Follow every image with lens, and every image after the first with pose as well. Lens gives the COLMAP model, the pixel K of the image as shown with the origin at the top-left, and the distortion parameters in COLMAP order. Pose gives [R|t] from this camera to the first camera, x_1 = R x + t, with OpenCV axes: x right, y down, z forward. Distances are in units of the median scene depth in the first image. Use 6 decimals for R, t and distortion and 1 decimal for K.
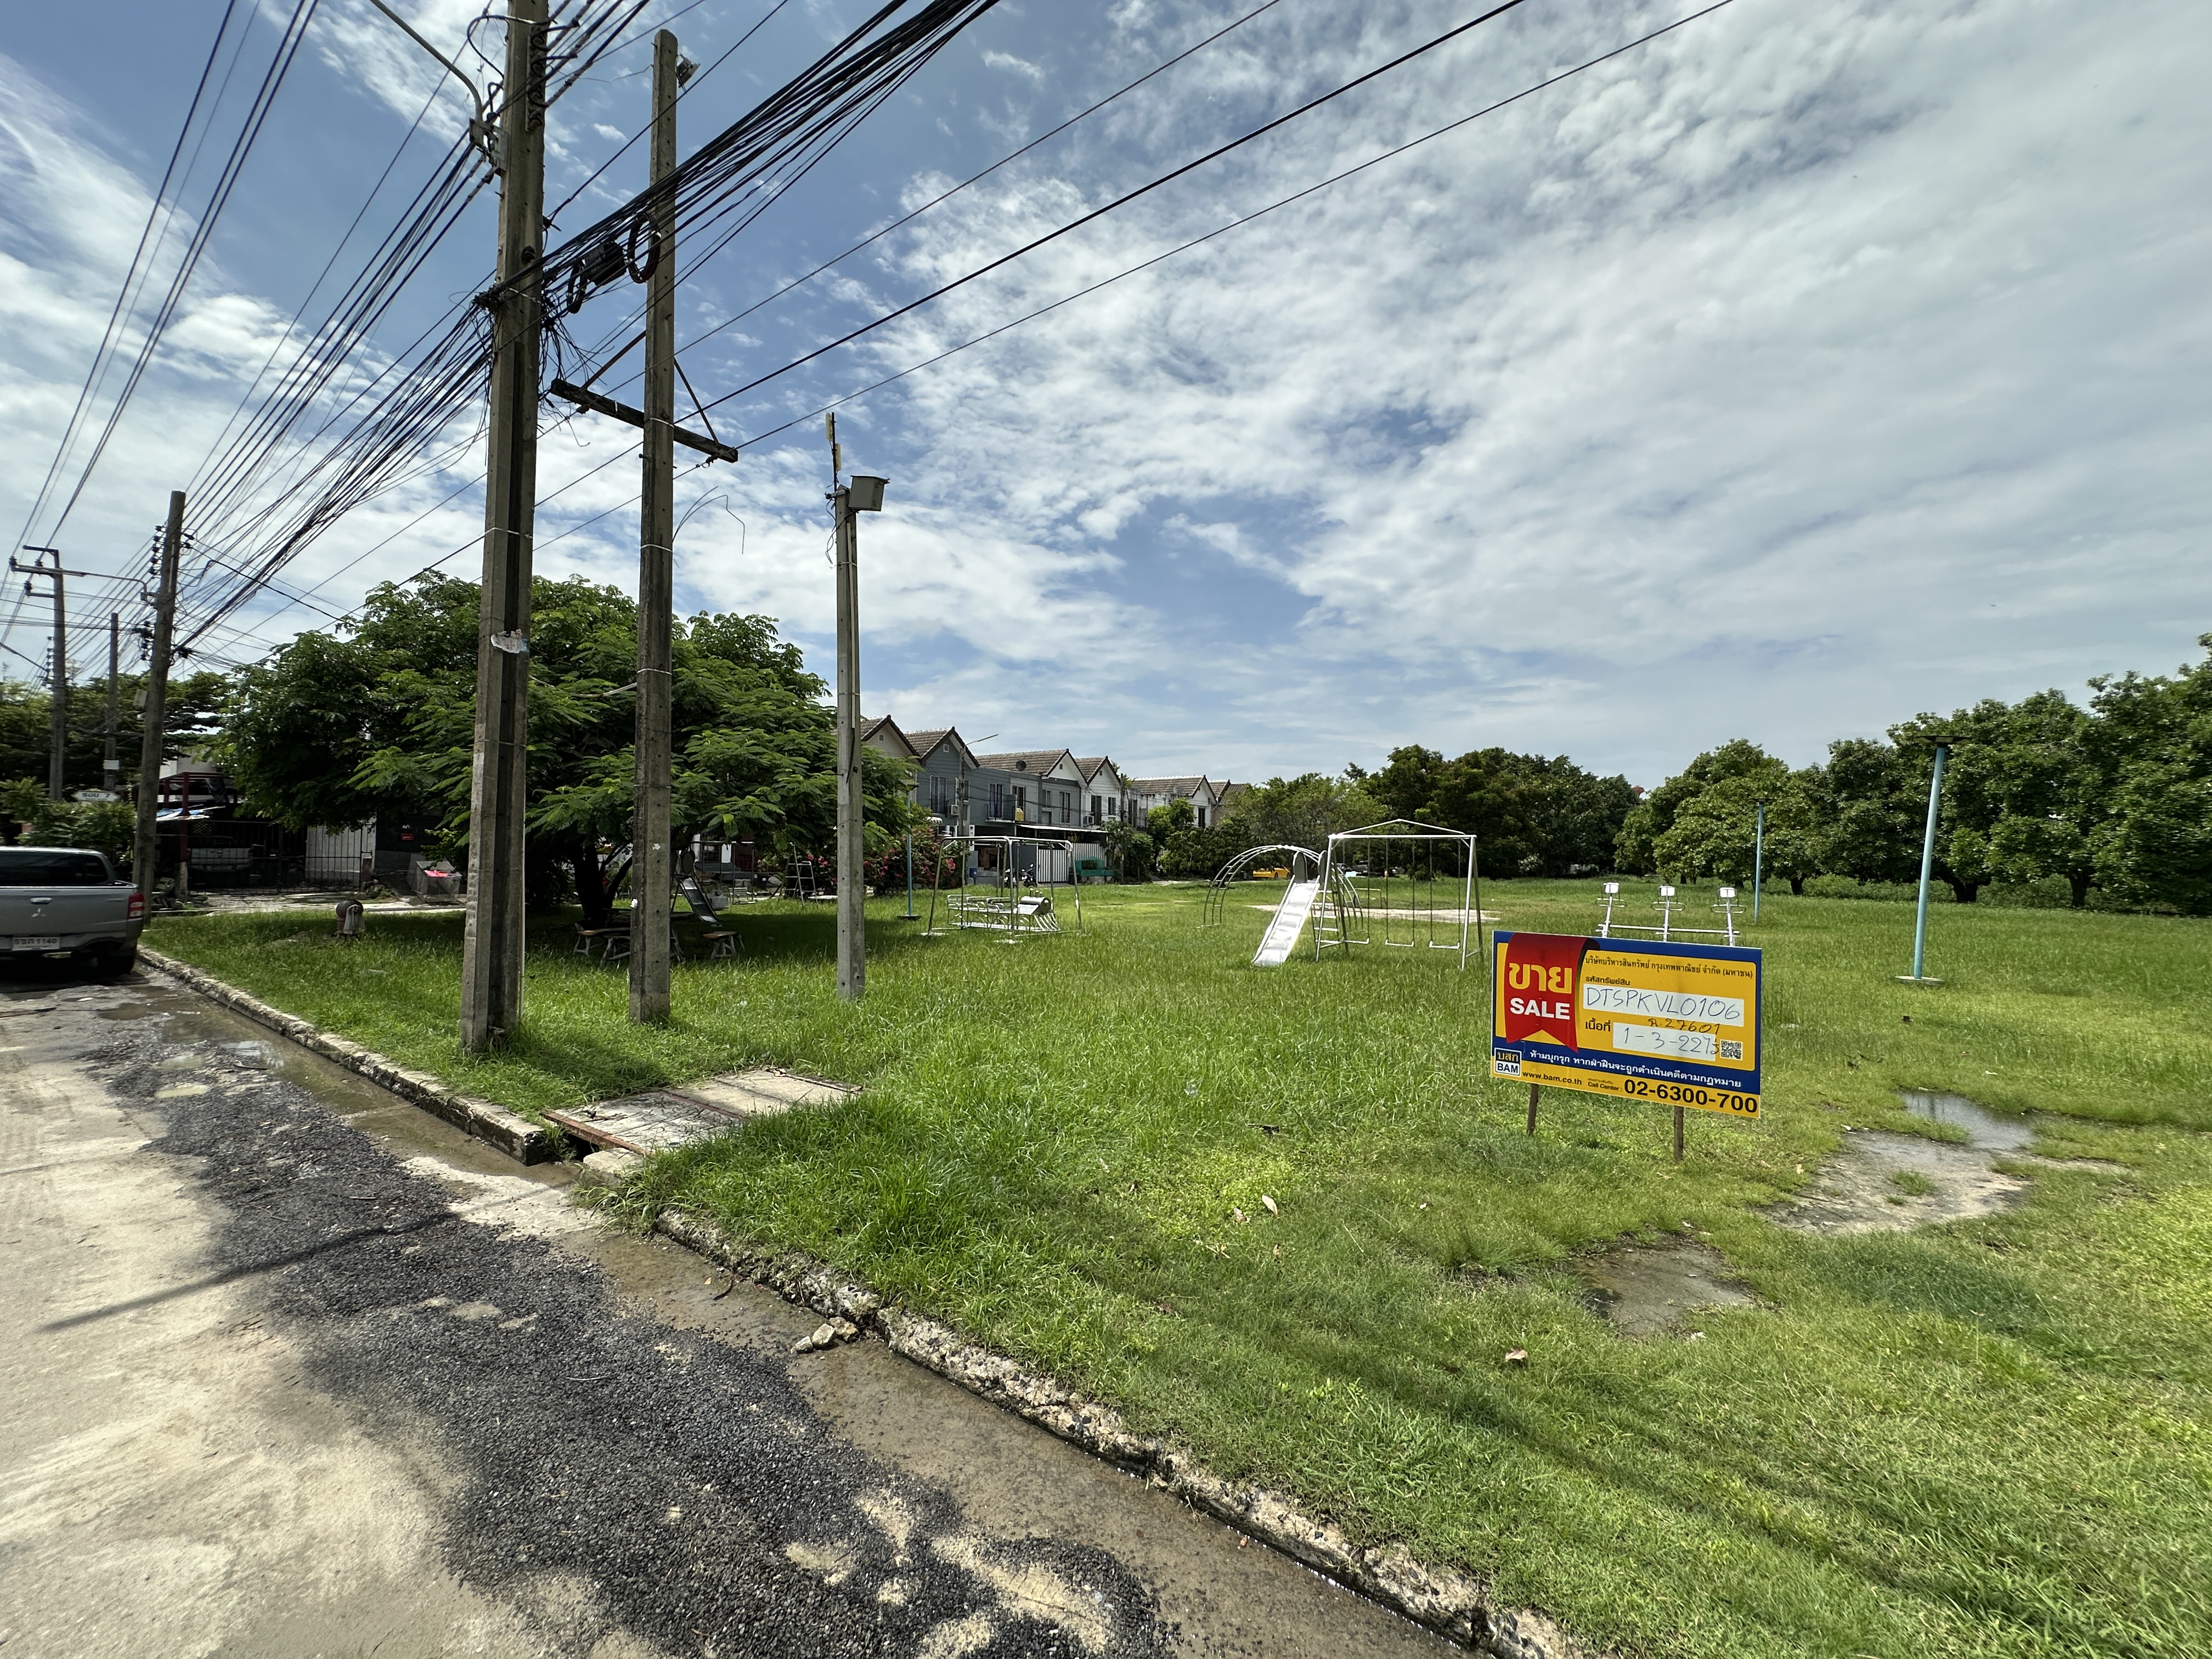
lens RADIAL K [[891.1, 0, 1101.9], [0, 891.1, 829.2], [0, 0, 1]] dist [-0.004435, 0.002025]
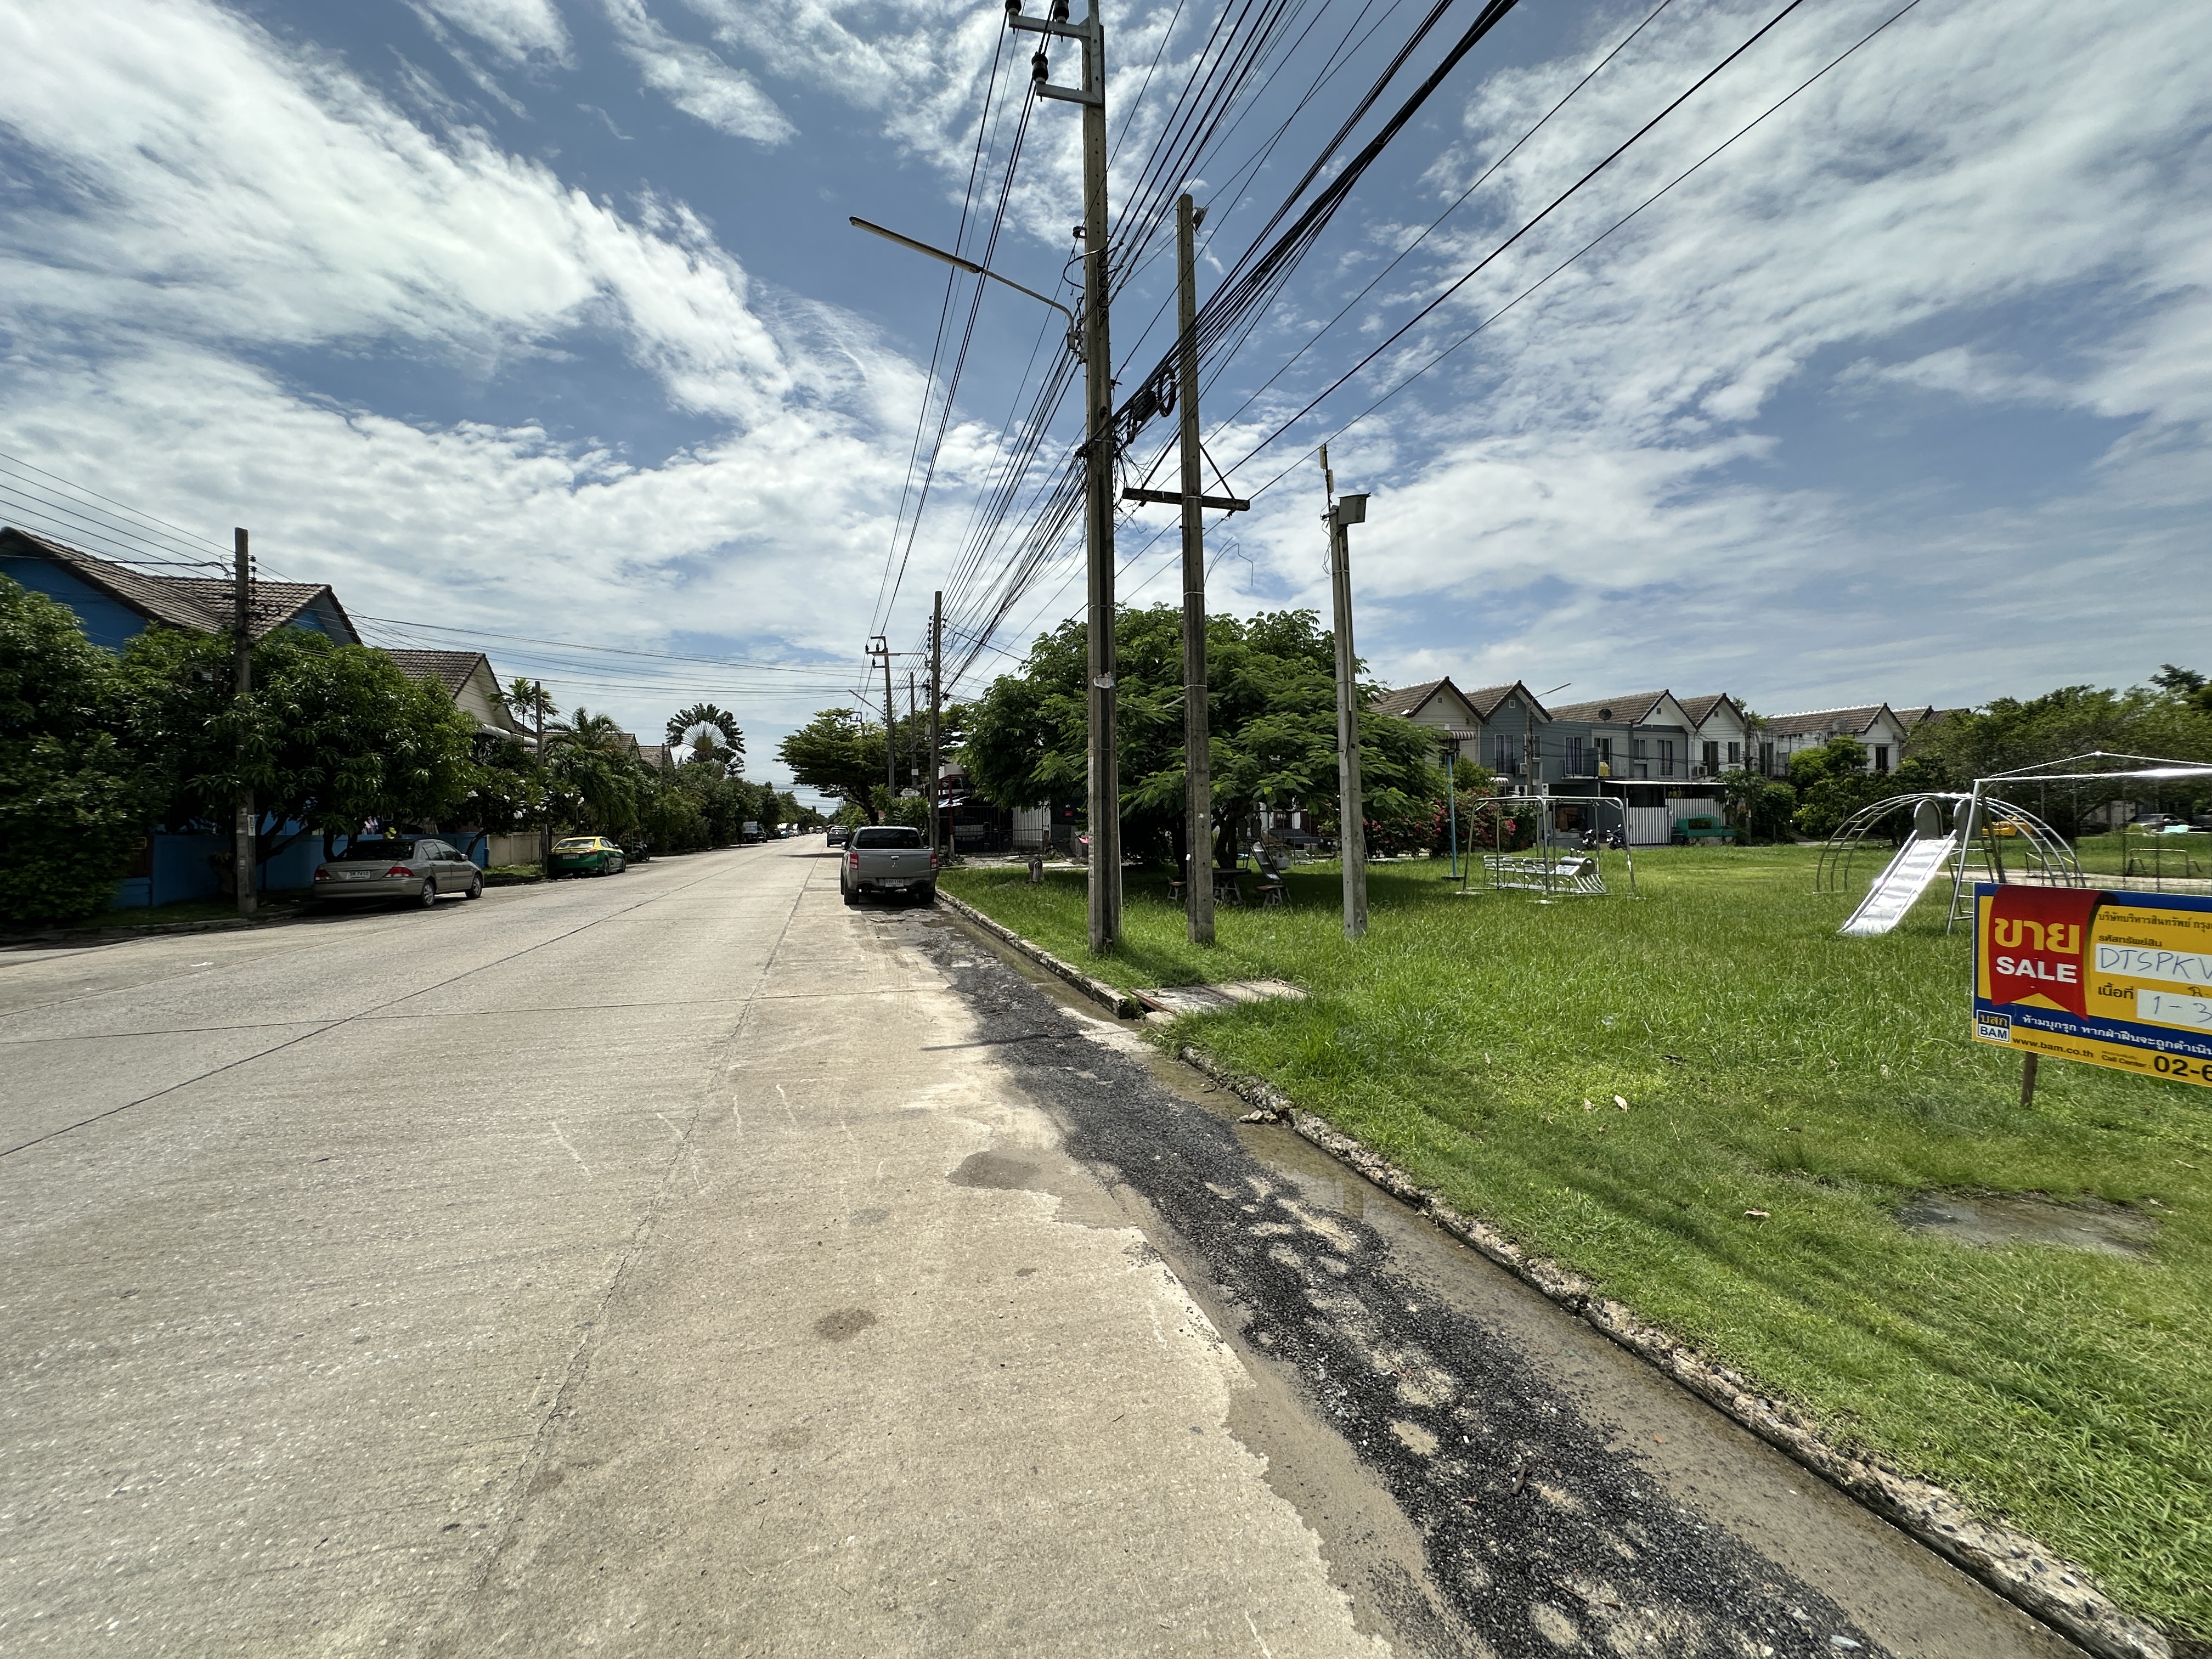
lens RADIAL K [[891.1, 0, 1098.4], [0, 891.1, 826.1], [0, 0, 1]] dist [-0.004435, 0.002025]
pose [[0.803918, -0.019130, -0.594433, 0.083767], [0.040345, 0.998934, 0.022416, -0.000529], [0.593371, -0.042003, 0.803833, -0.087207]]
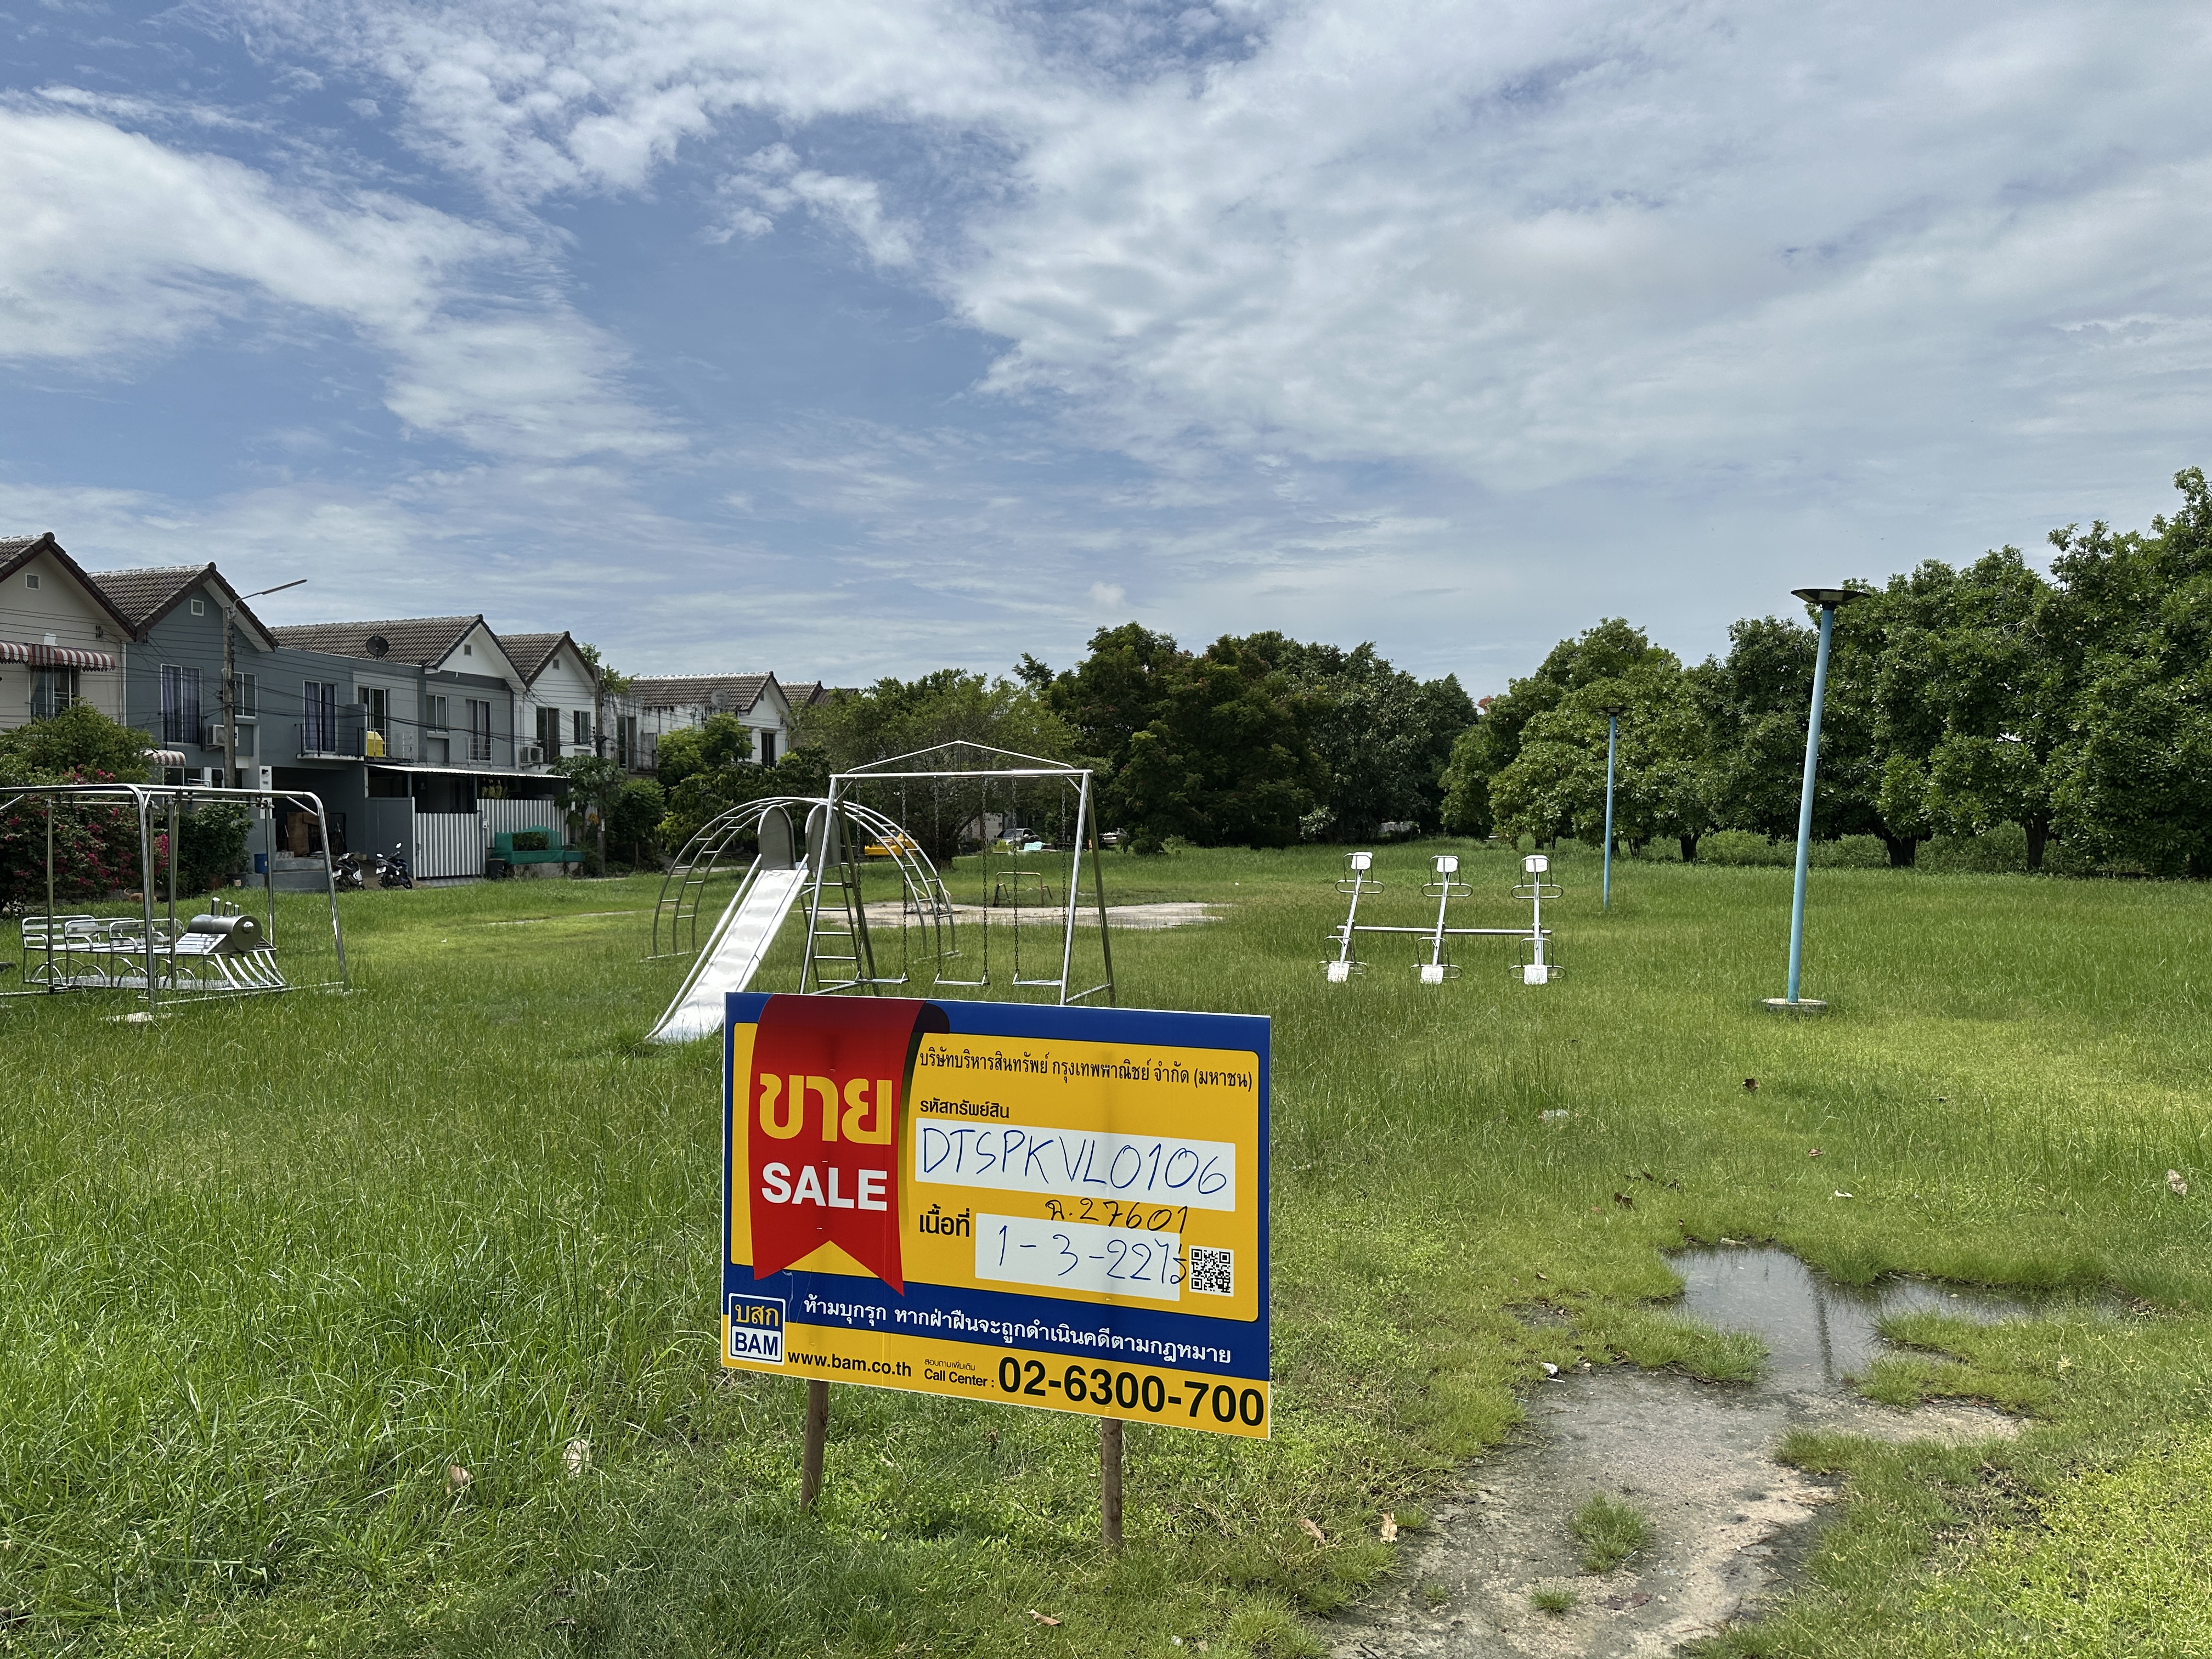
lens RADIAL K [[1557.9, 0, 1111.5], [0, 1557.9, 819.1], [0, 0, 1]] dist [0.046047, -0.052081]
pose [[0.956901, -0.020017, 0.289723, 0.130576], [0.011371, 0.999439, 0.031494, 0.006119], [-0.290191, -0.026842, 0.956592, 0.096847]]
